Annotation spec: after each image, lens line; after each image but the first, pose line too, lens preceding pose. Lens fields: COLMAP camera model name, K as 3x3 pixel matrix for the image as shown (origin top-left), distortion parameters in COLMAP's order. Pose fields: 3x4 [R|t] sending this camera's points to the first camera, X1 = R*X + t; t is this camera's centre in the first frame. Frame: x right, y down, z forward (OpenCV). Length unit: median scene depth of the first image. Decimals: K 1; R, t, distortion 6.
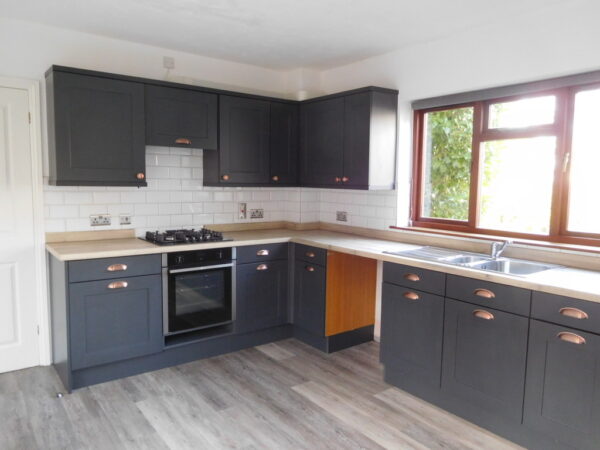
lens RADIAL K [[450.2, 0, 297.7], [0, 450.2, 224.8], [0, 0, 1]] dist [-0.008724, -0.000588]
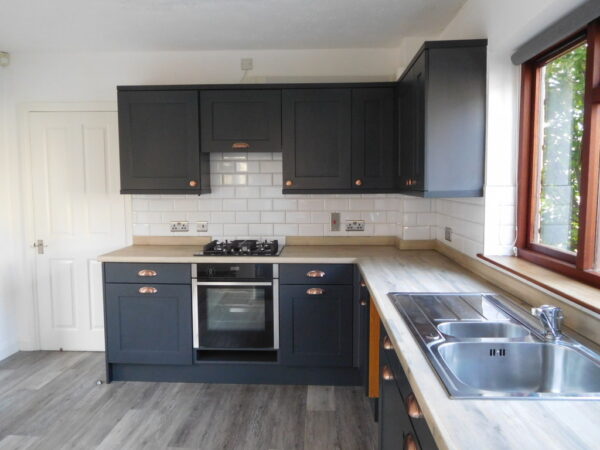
lens RADIAL K [[450.2, 0, 300.1], [0, 450.2, 225.4], [0, 0, 1]] dist [-0.008724, -0.000588]
pose [[0.766836, 0.037711, -0.640734, 0.458114], [-0.046413, 0.998917, 0.003245, -0.029562], [0.640162, 0.027250, 0.767756, 0.377532]]
